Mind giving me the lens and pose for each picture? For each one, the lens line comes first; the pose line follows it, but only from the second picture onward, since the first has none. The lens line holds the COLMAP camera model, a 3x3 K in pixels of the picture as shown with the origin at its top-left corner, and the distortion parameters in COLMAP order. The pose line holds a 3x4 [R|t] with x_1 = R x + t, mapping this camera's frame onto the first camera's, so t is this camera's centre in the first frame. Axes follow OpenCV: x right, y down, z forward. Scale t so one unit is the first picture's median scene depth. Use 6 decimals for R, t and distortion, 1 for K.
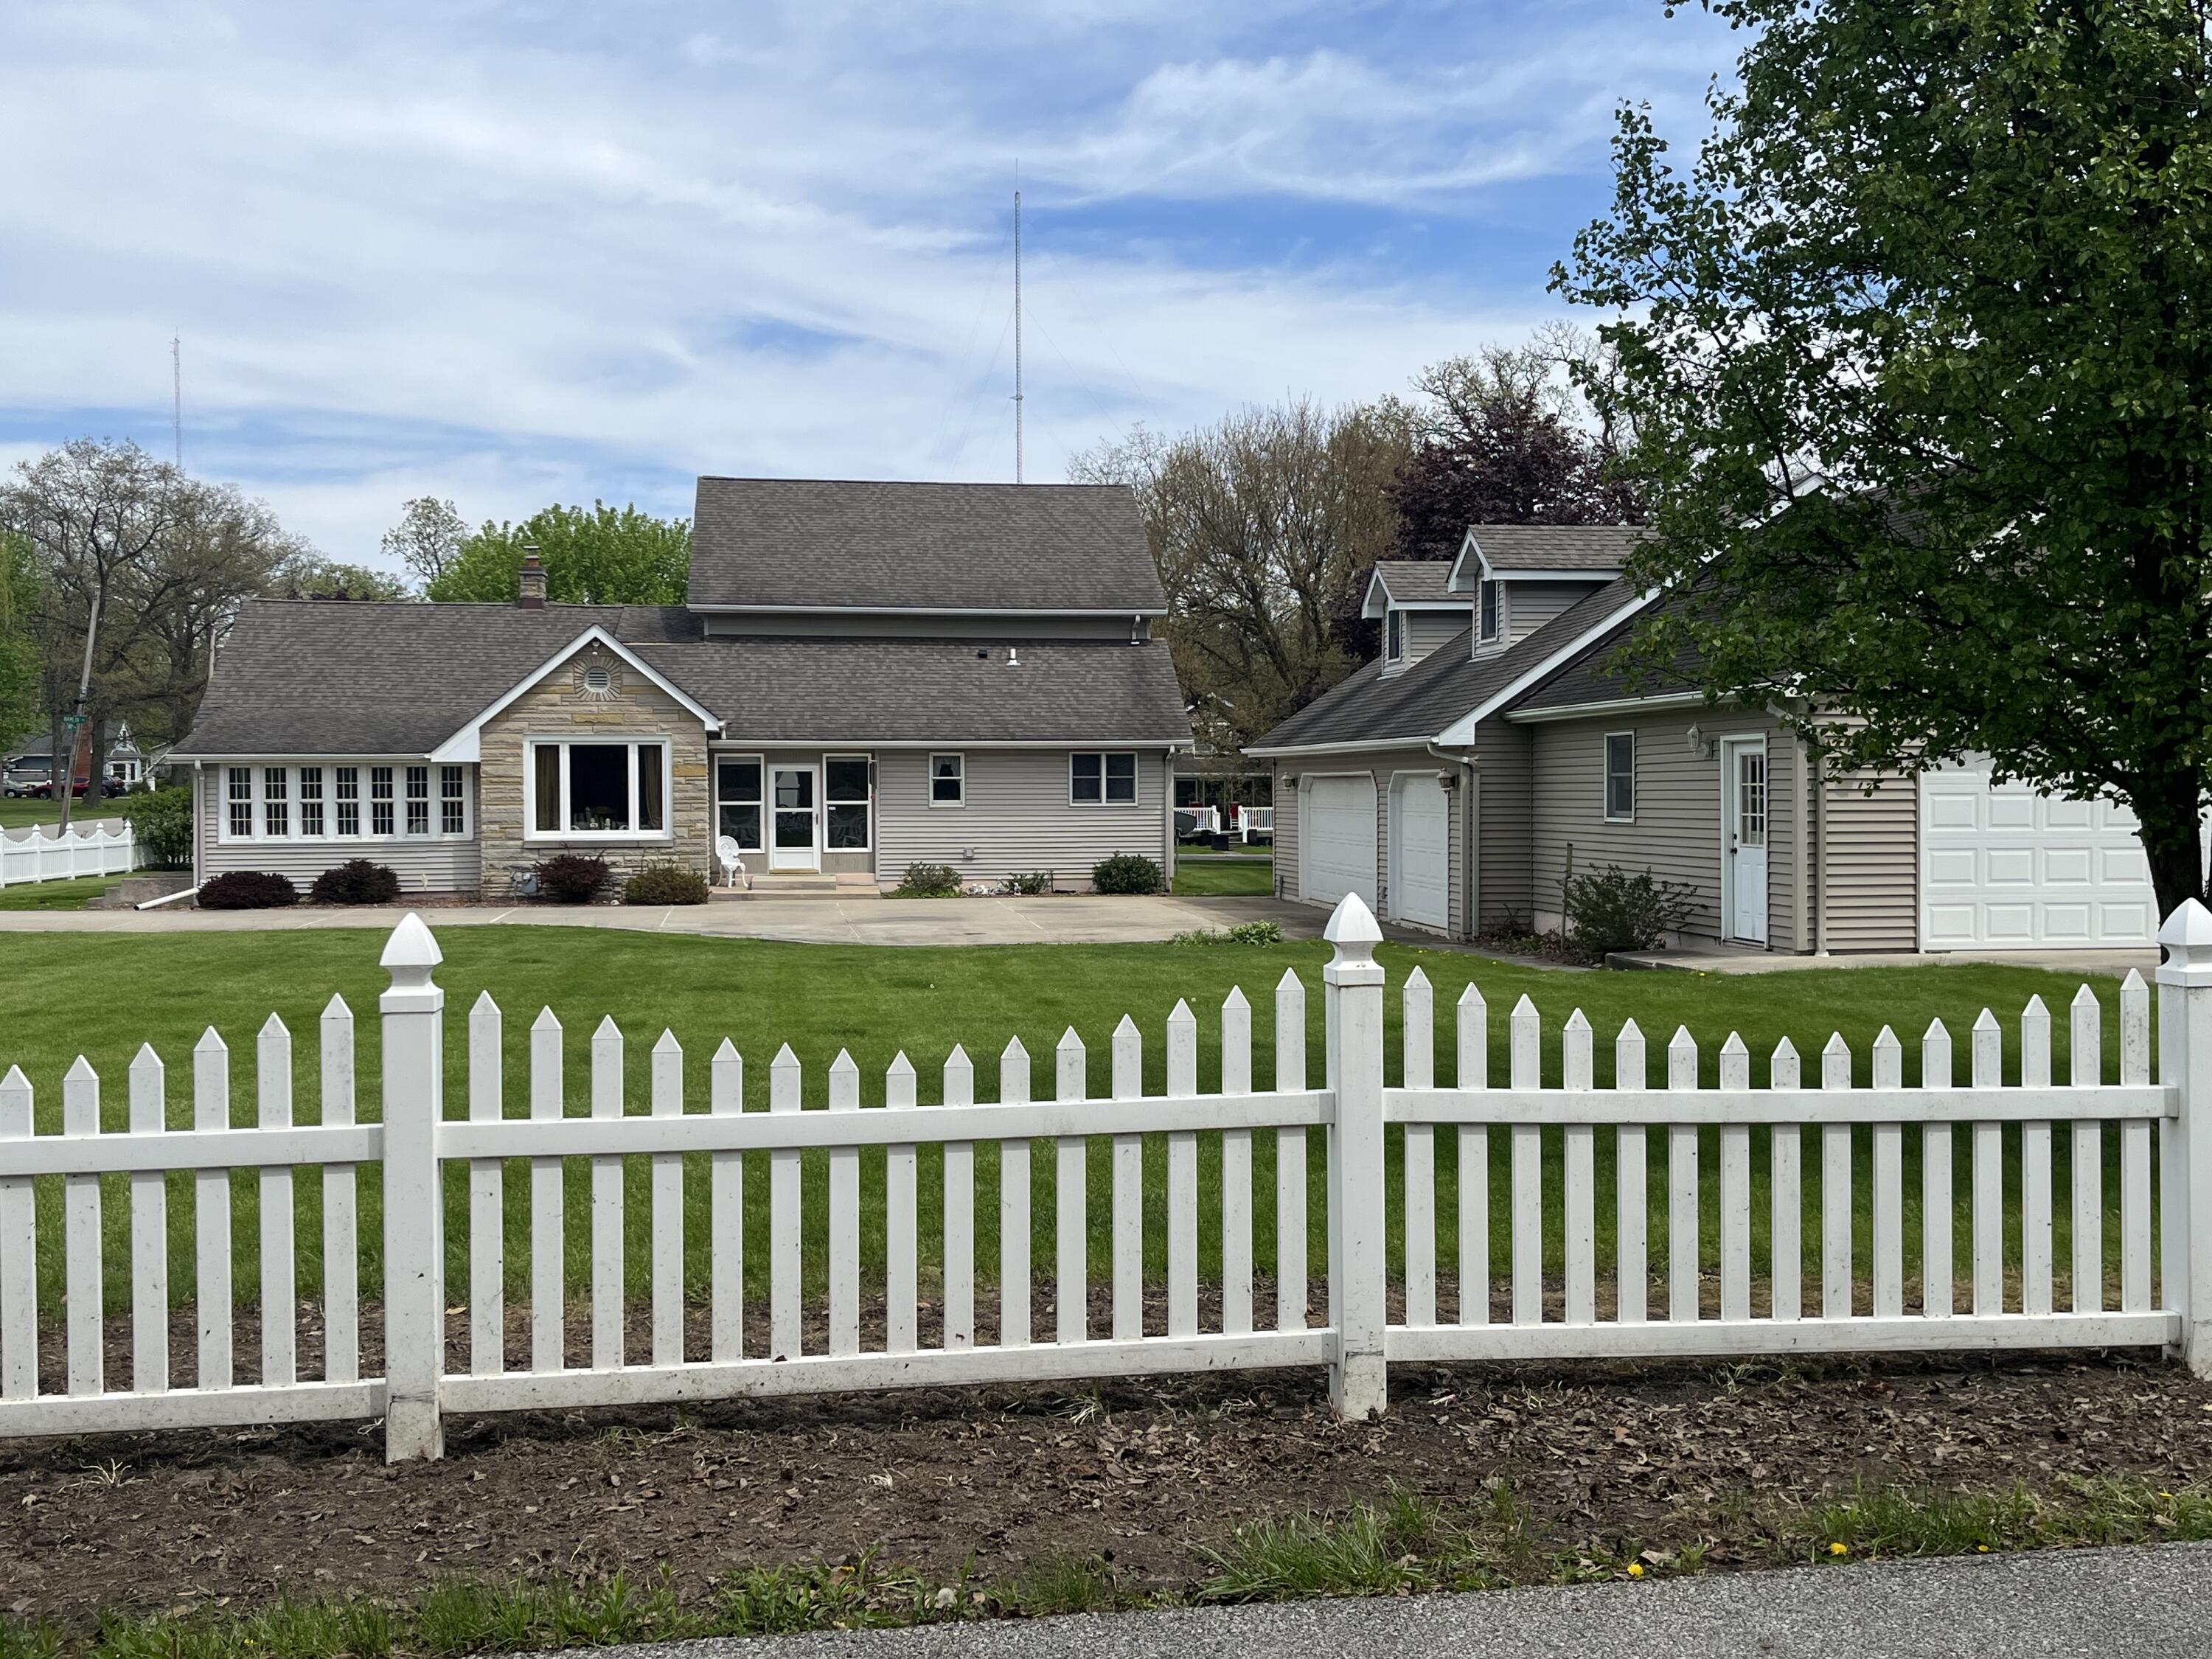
lens RADIAL K [[2150.7, 0, 1100.9], [0, 2150.7, 850.0], [0, 0, 1]] dist [0.075562, -0.124948]
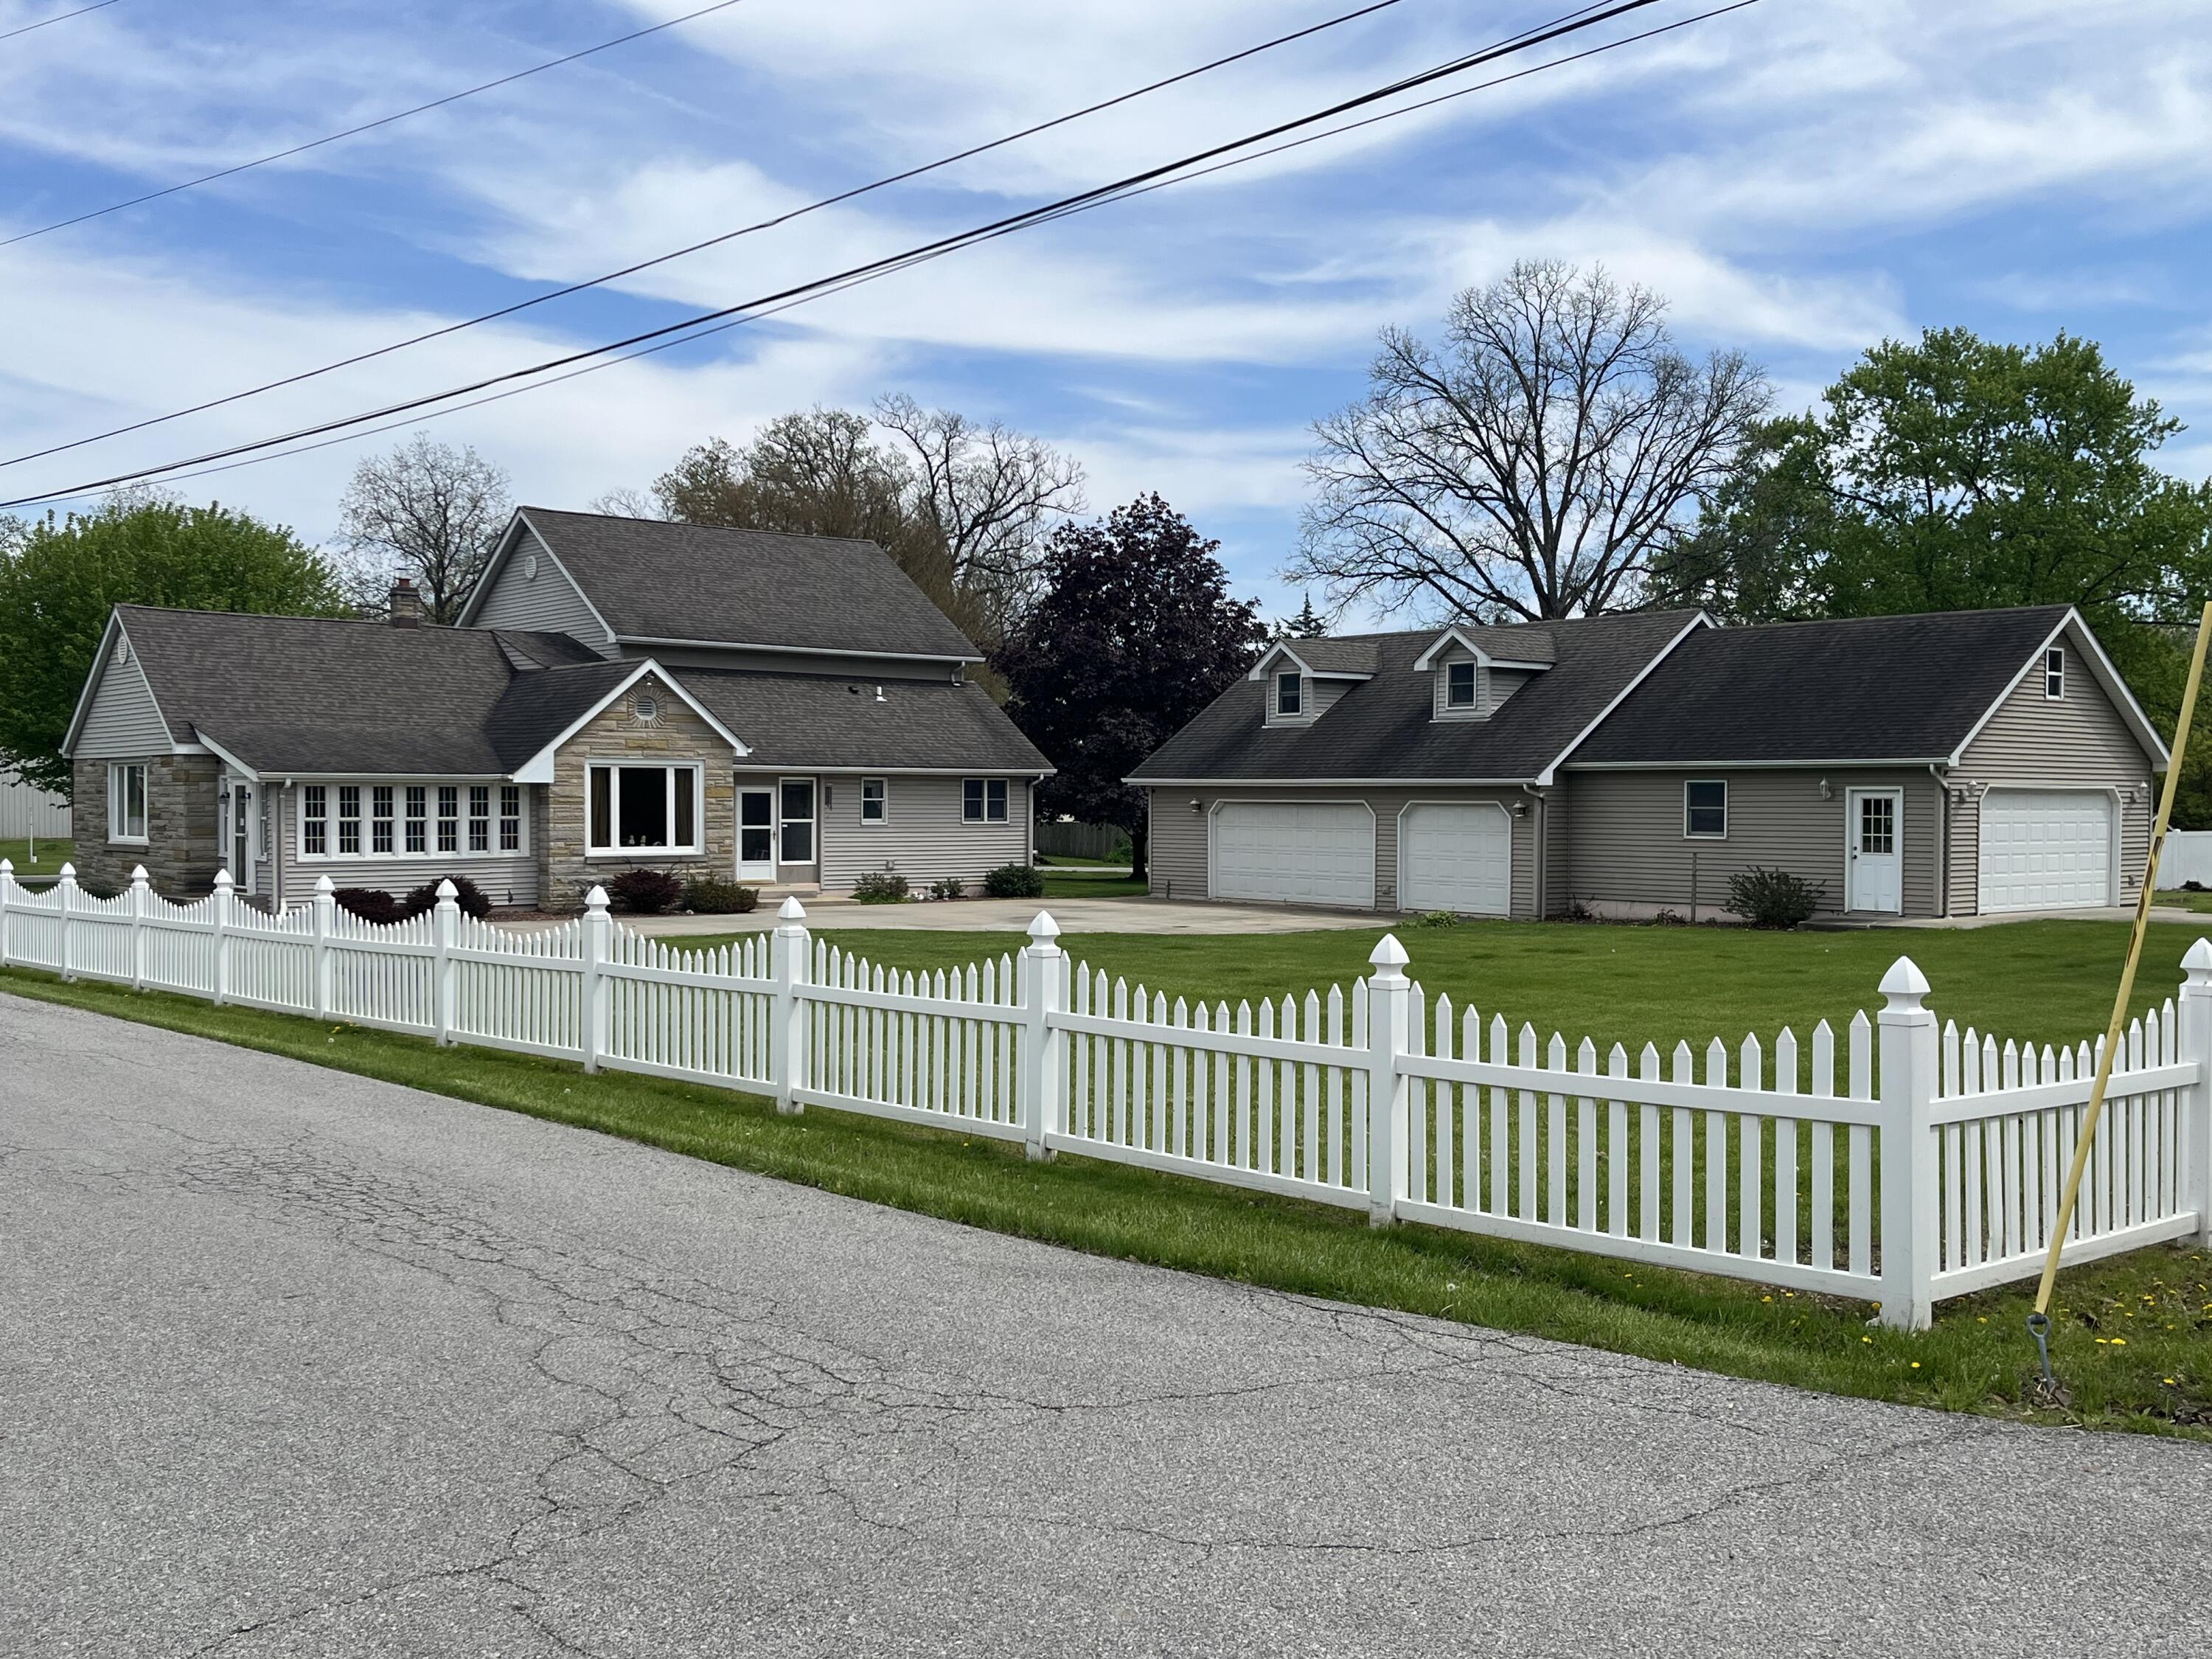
lens RADIAL K [[2134.1, 0, 1131.9], [0, 2134.1, 840.6], [0, 0, 1]] dist [0.079302, -0.181018]
pose [[0.845260, -0.003193, 0.534346, -0.600561], [0.007467, 0.999955, -0.005836, -0.004001], [-0.534303, 0.008922, 0.845246, -0.040988]]
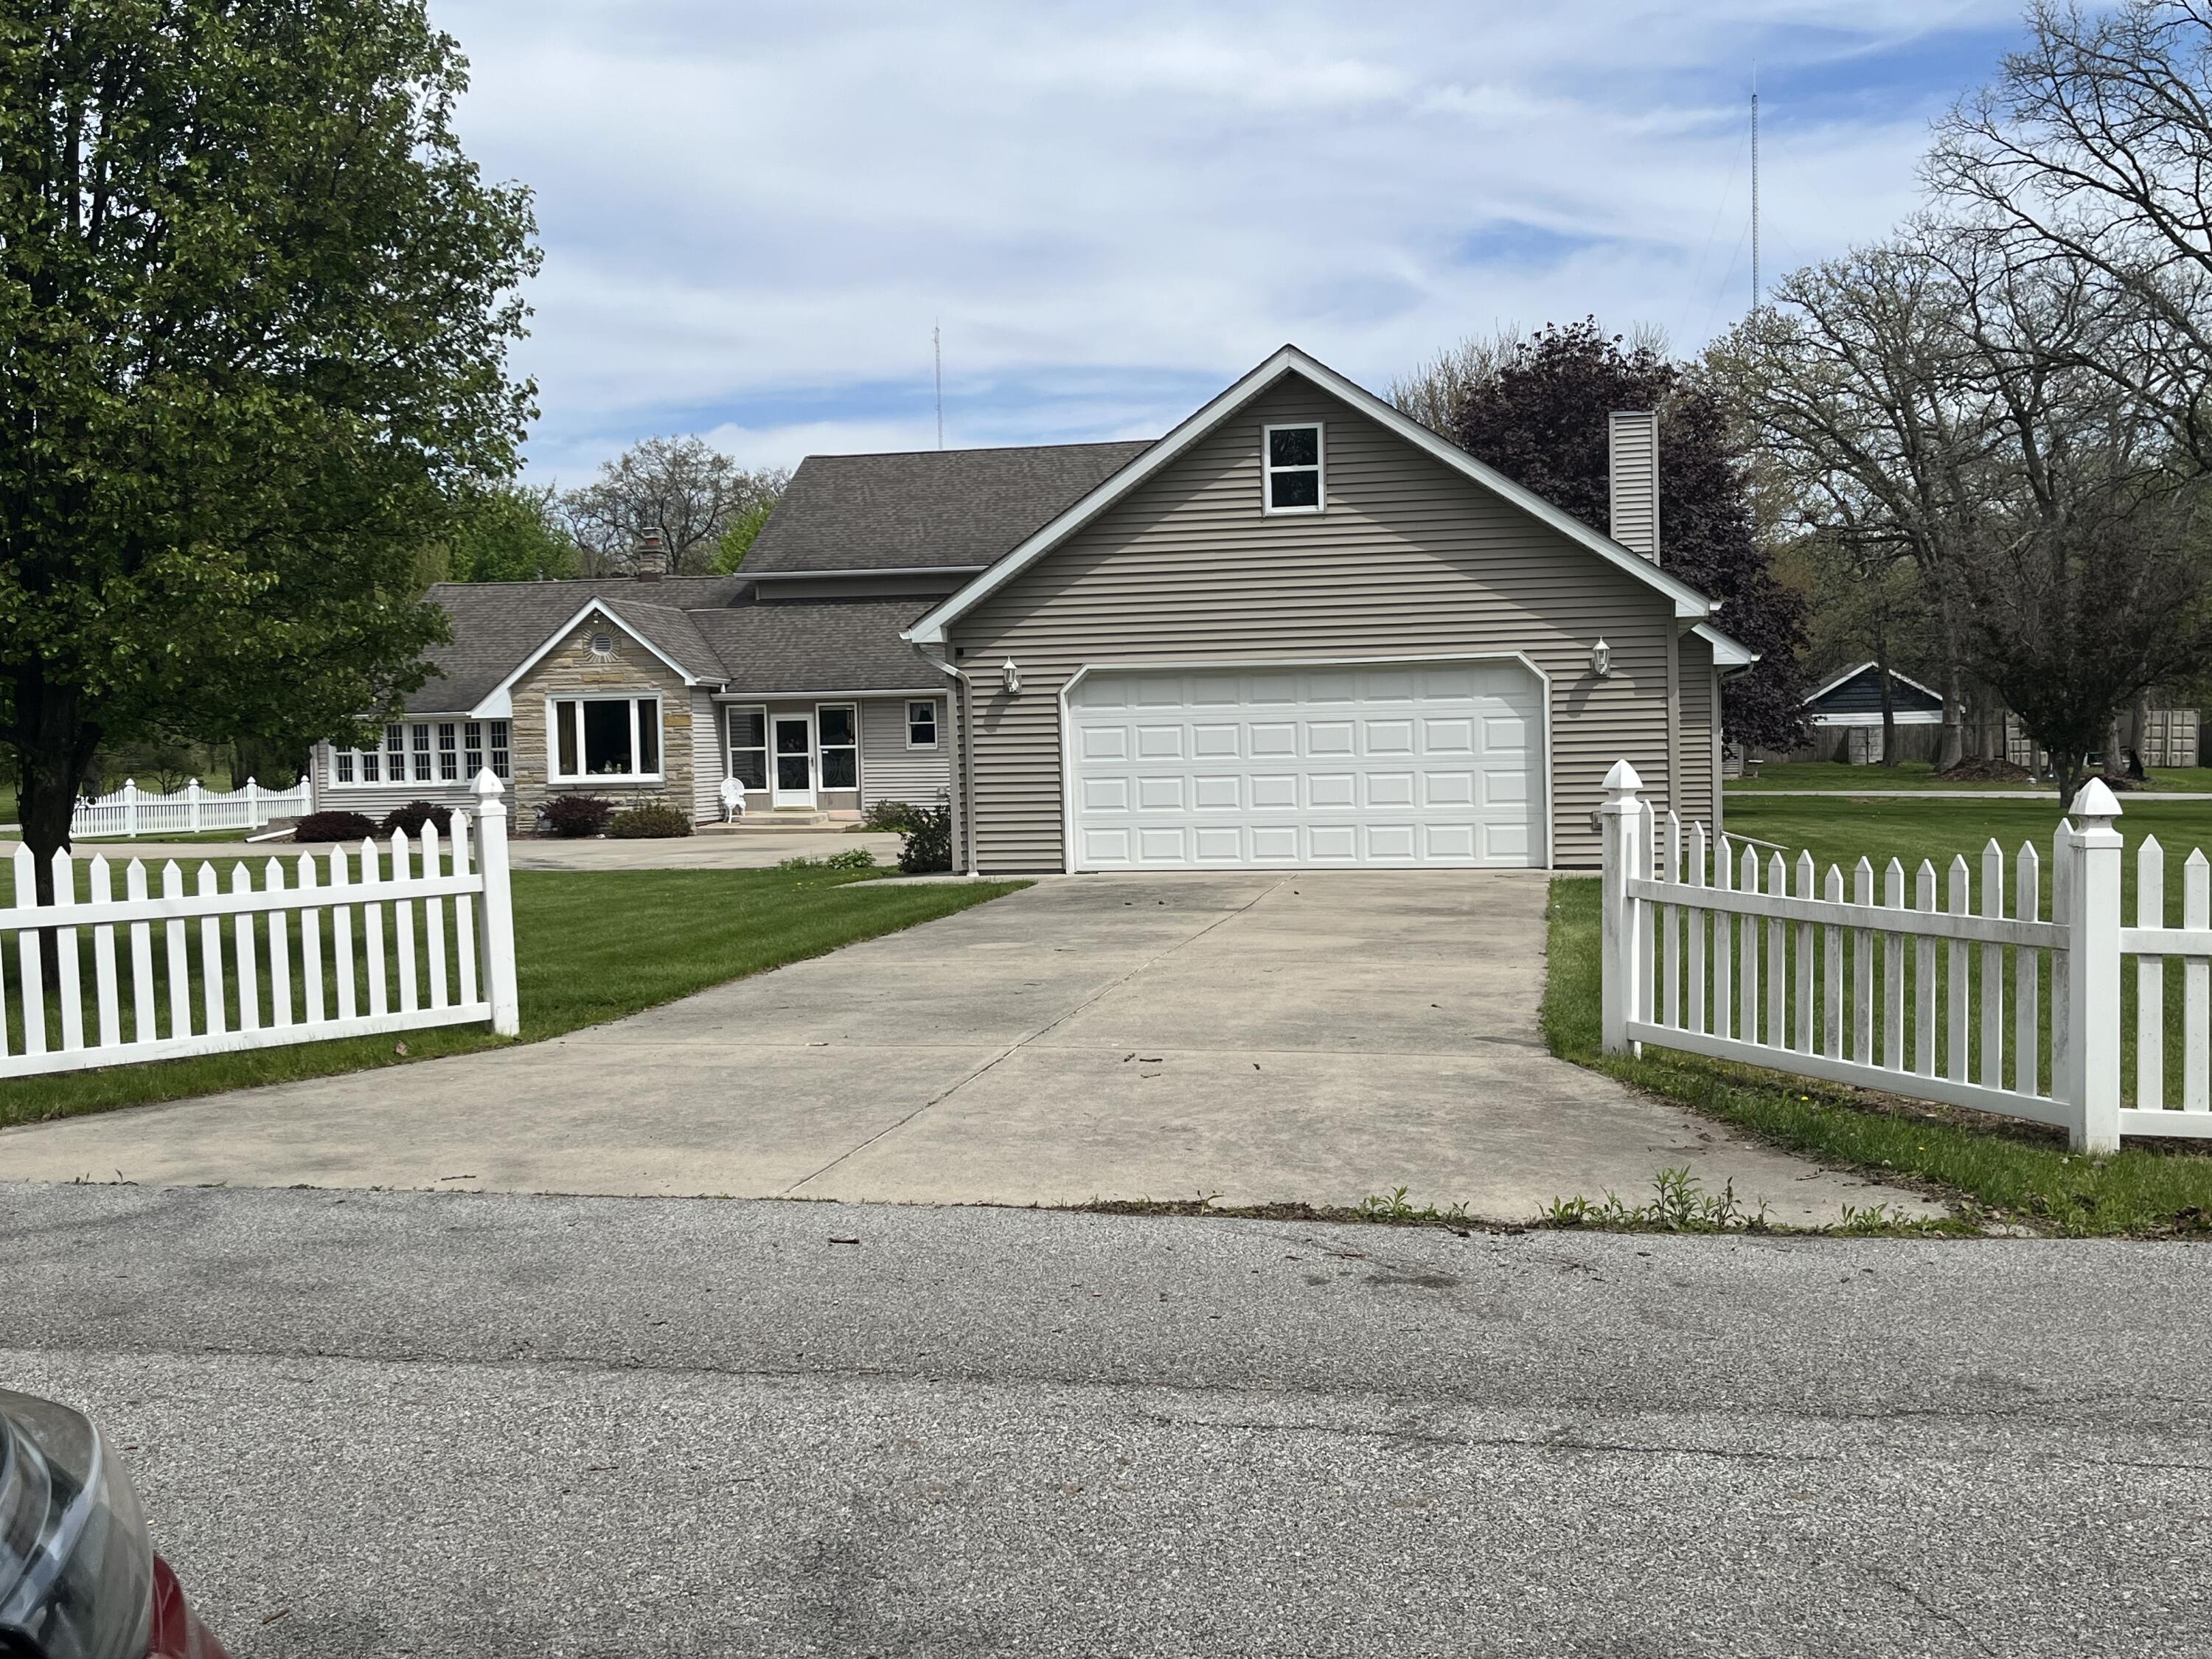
lens RADIAL K [[2164.3, 0, 1106.0], [0, 2164.3, 829.5], [0, 0, 1]] dist [0.088984, -0.144453]
pose [[0.940823, -0.003619, -0.338879, 0.415579], [0.009640, 0.999824, 0.016087, 0.004304], [0.338761, -0.018401, 0.940692, -0.009118]]
